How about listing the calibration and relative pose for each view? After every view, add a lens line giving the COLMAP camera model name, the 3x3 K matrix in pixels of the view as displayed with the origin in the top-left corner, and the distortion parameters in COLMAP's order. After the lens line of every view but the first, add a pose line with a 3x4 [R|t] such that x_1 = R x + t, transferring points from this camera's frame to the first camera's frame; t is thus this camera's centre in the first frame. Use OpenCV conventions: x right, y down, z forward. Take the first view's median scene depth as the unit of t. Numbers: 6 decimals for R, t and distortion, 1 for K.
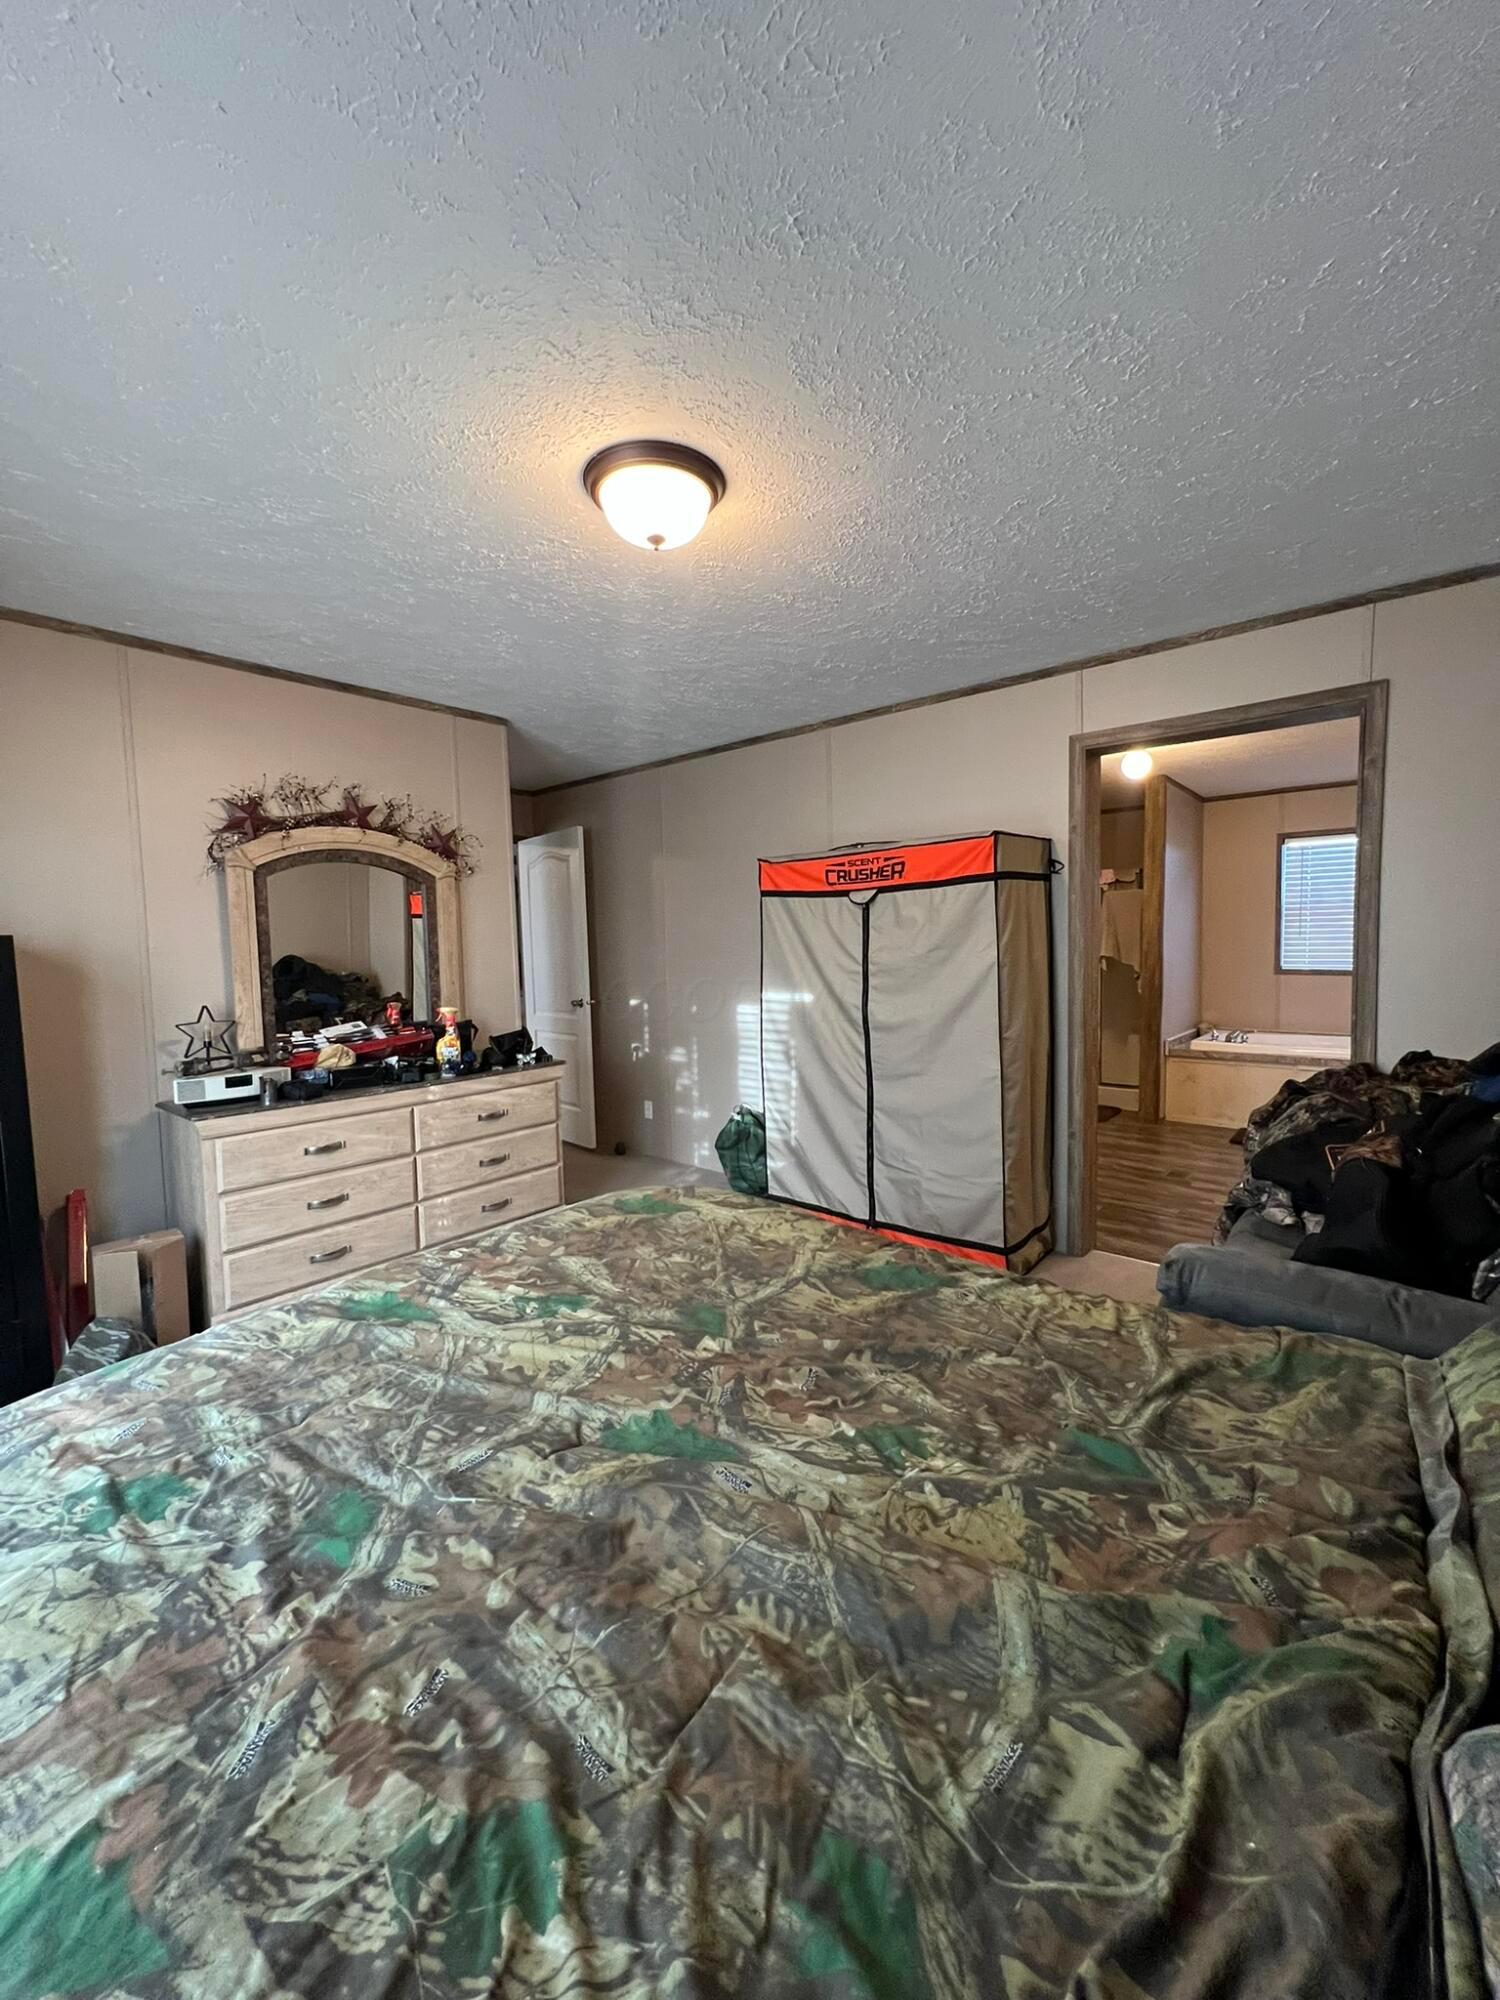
lens RADIAL K [[814.7, 0, 755.4], [0, 814.7, 998.5], [0, 0, 1]] dist [-0.001958, 0.000093]
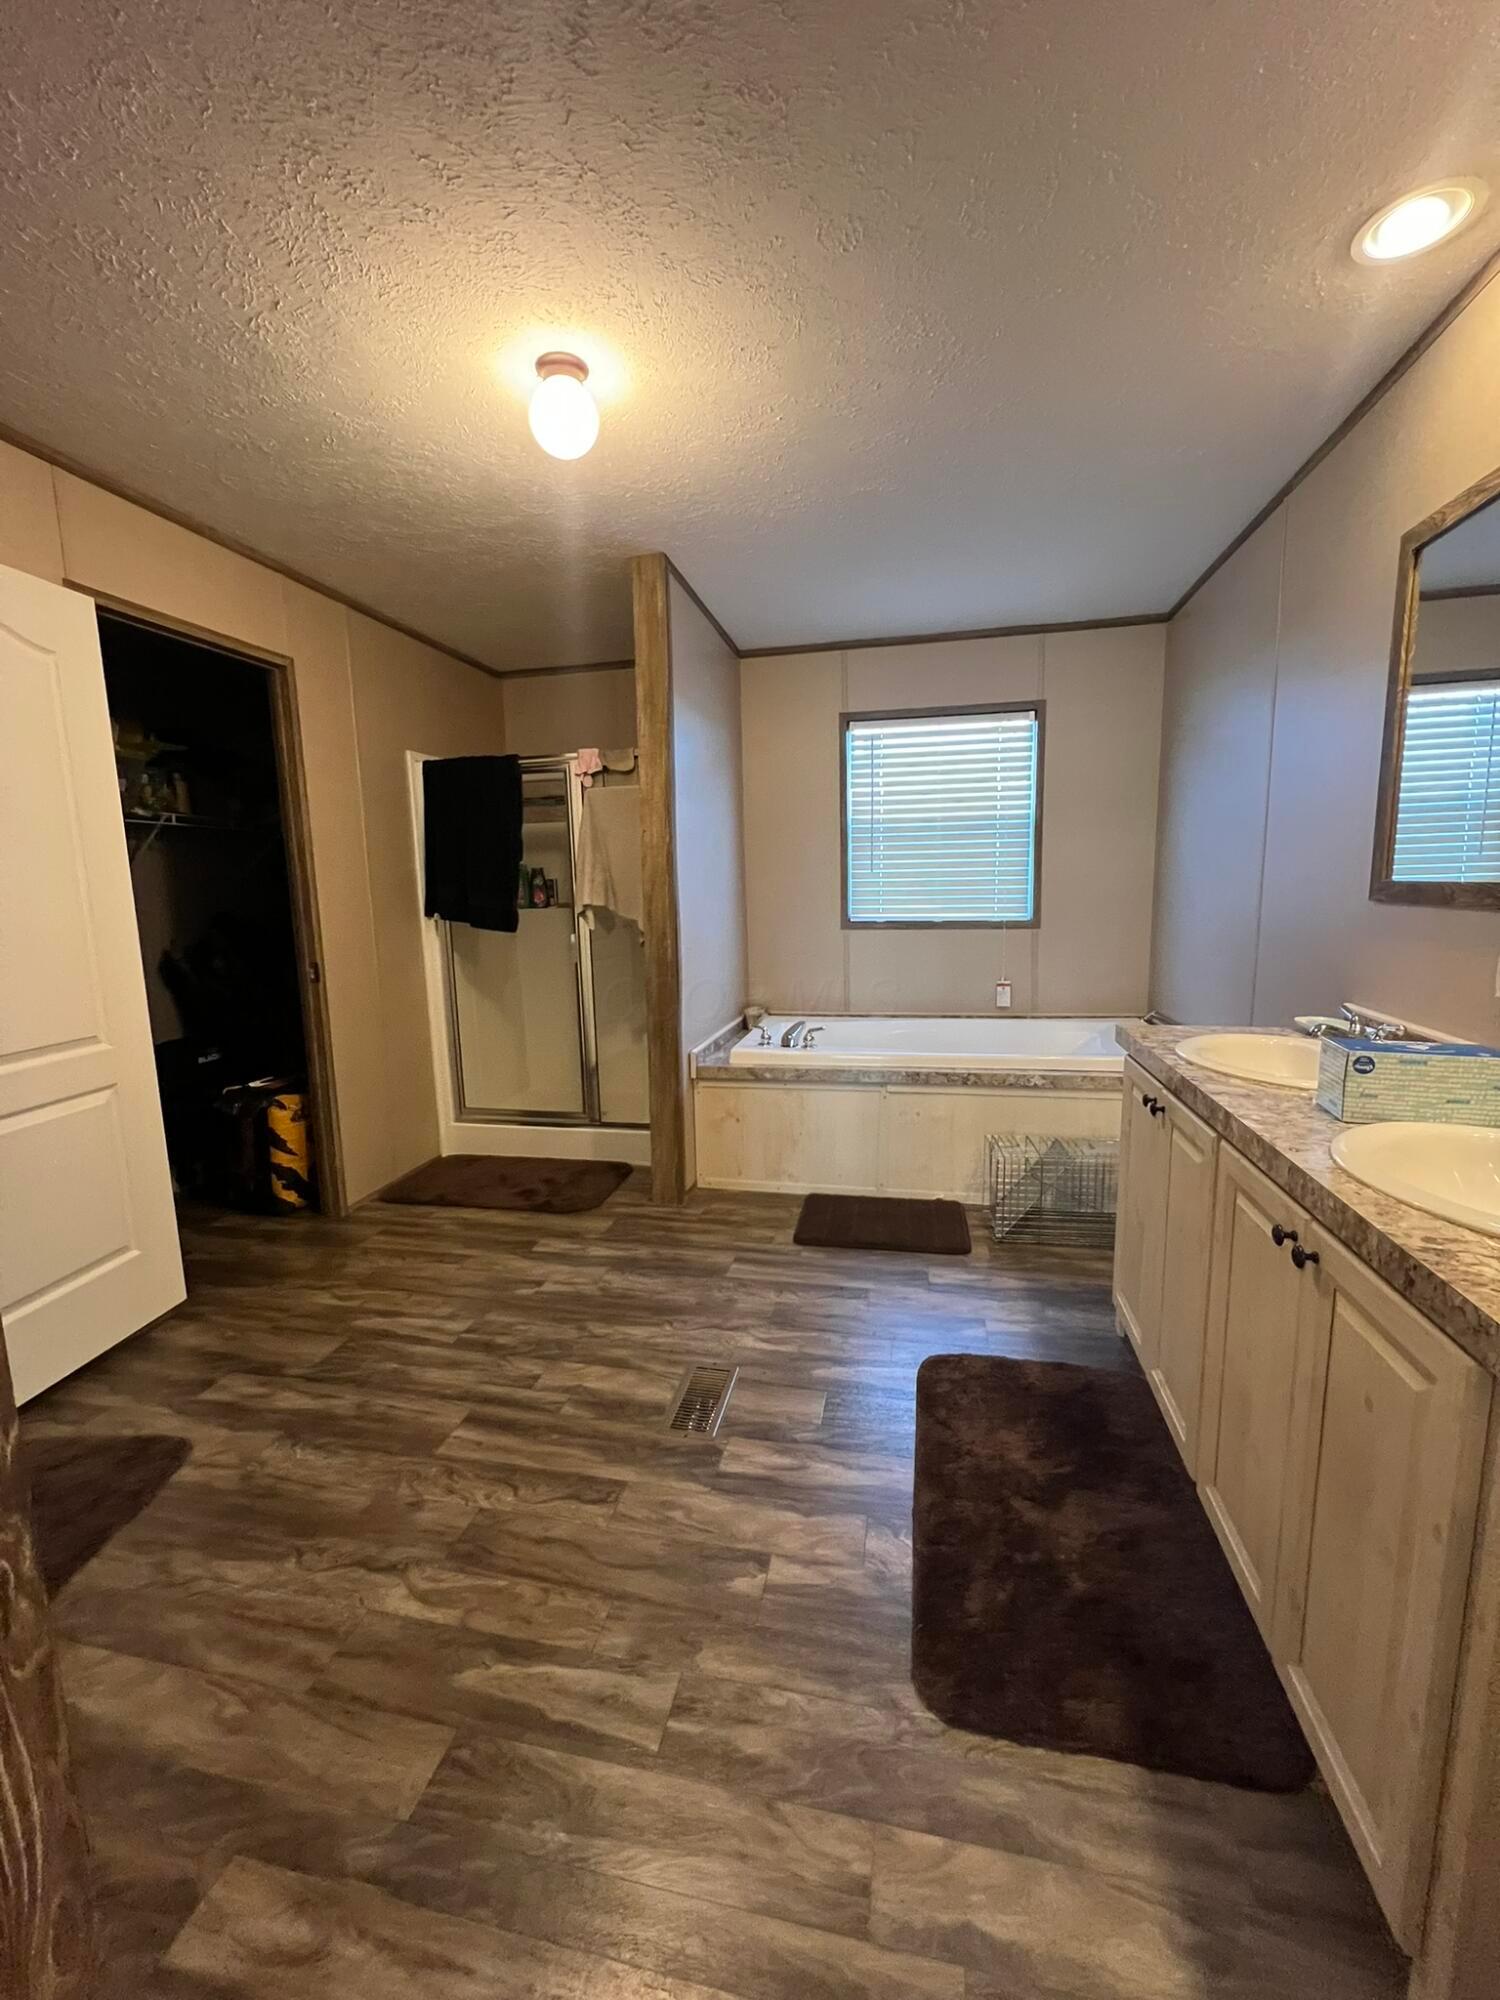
lens RADIAL K [[775.4, 0, 768.5], [0, 775.4, 1031.5], [0, 0, 1]] dist [0.001513, 0.000136]
pose [[0.875087, -0.090845, 0.475363, 0.284433], [0.036422, 0.991801, 0.122492, -0.027061], [-0.482593, -0.089877, 0.871221, 0.483789]]
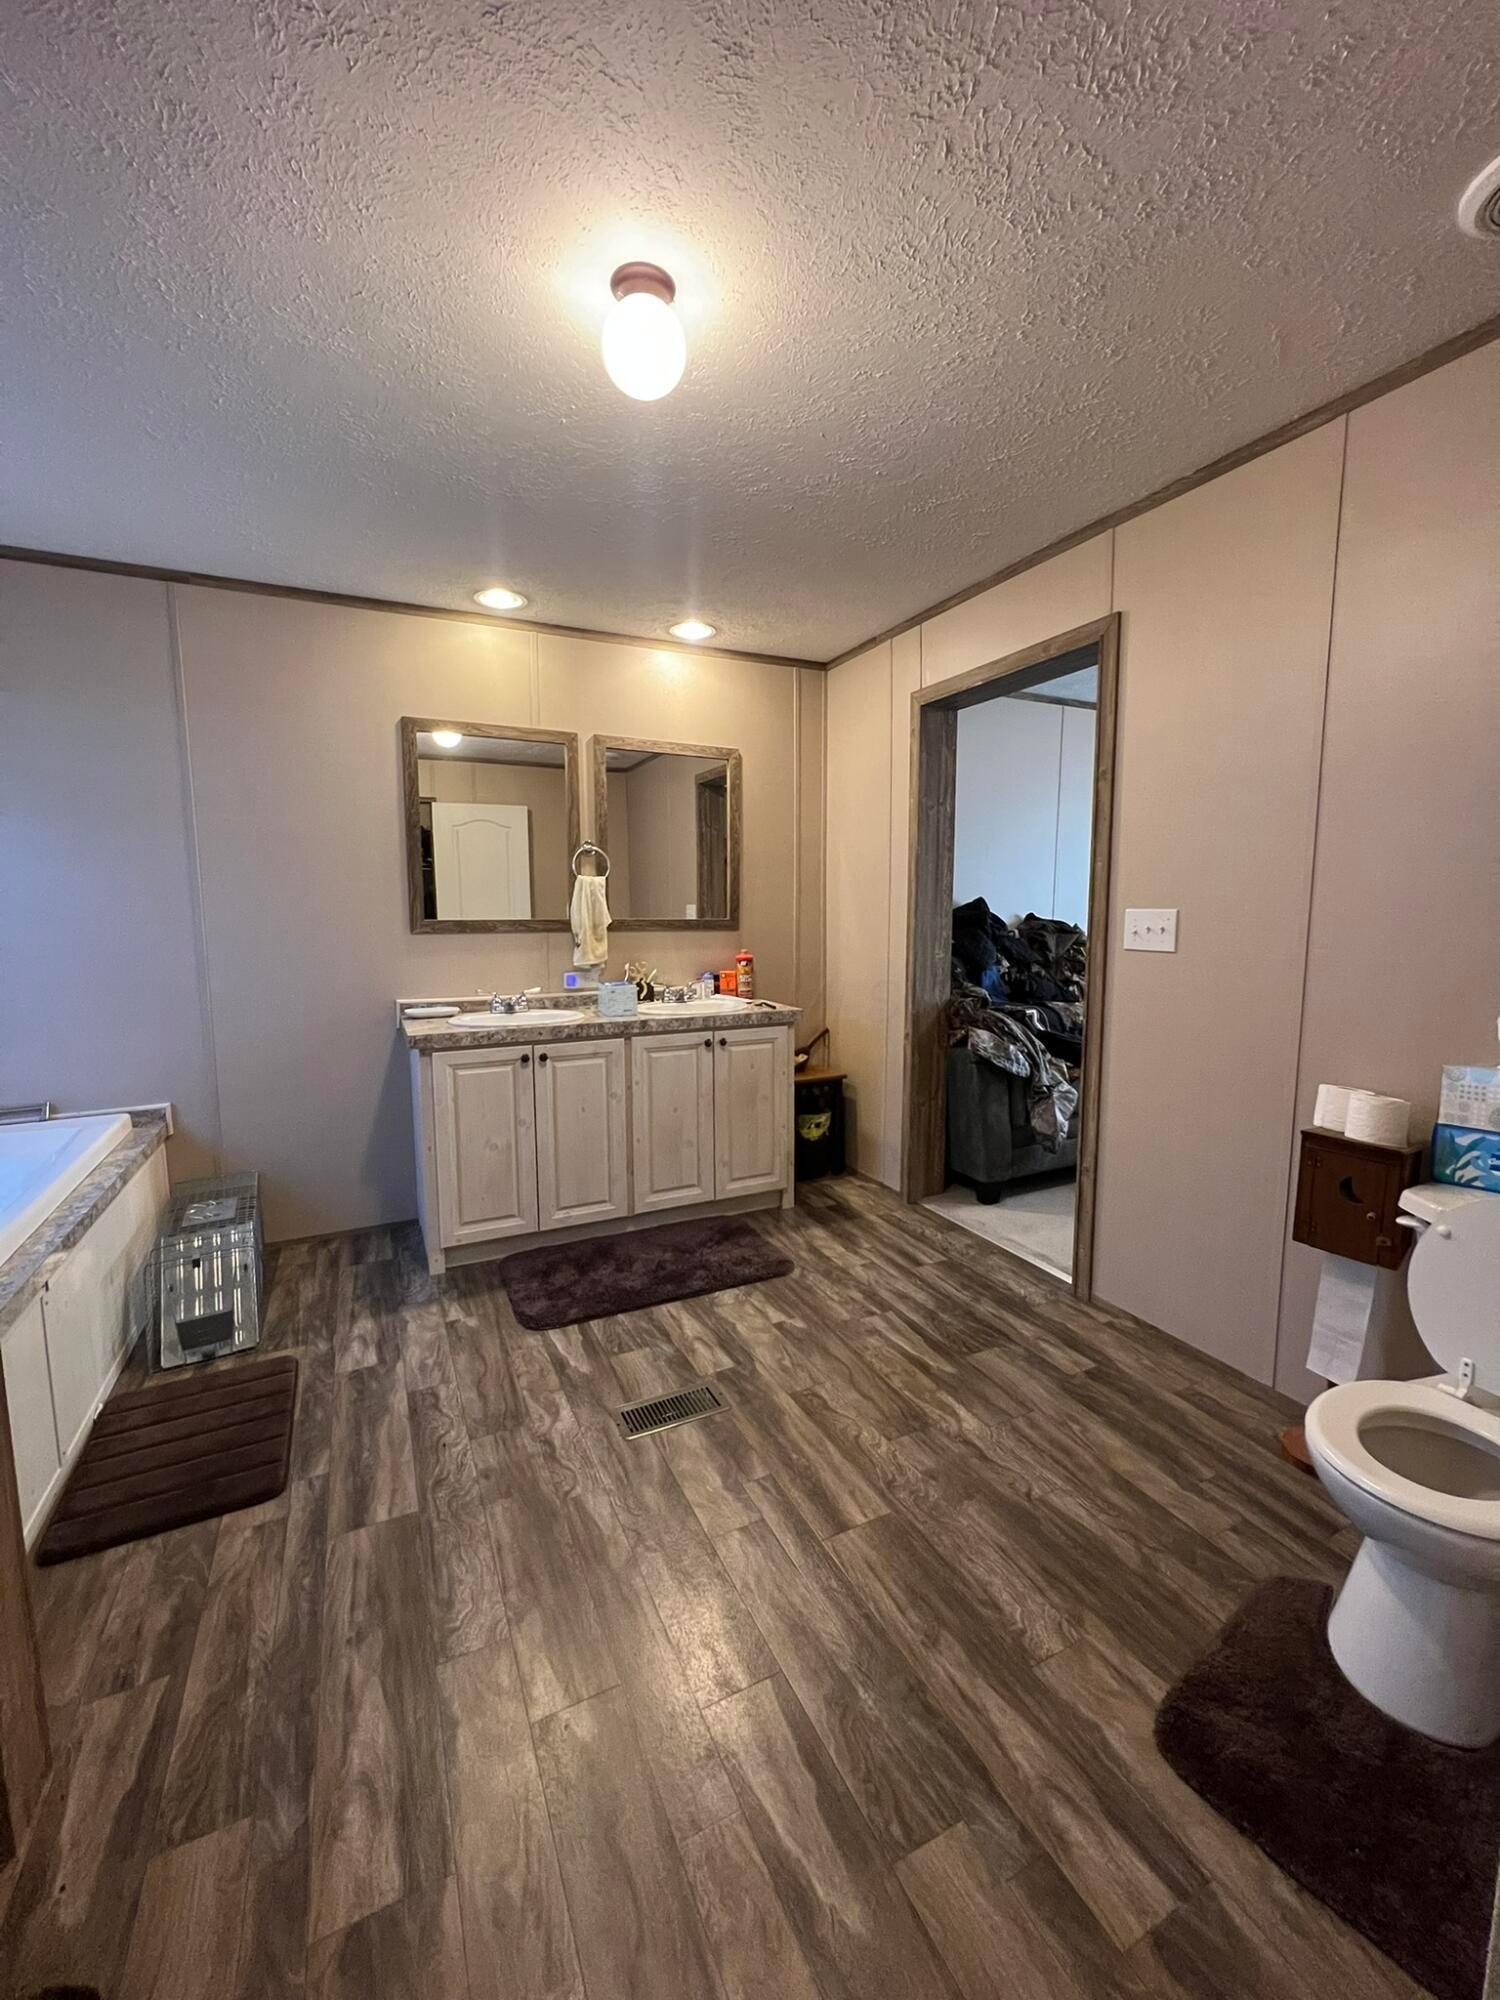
lens RADIAL K [[814.7, 0, 760.7], [0, 814.7, 997.2], [0, 0, 1]] dist [-0.001958, 0.000093]
pose [[-0.915704, -0.020388, 0.401335, 0.231771], [0.051845, 0.984372, 0.168298, -0.063466], [-0.398494, 0.174919, -0.900337, 1.016350]]
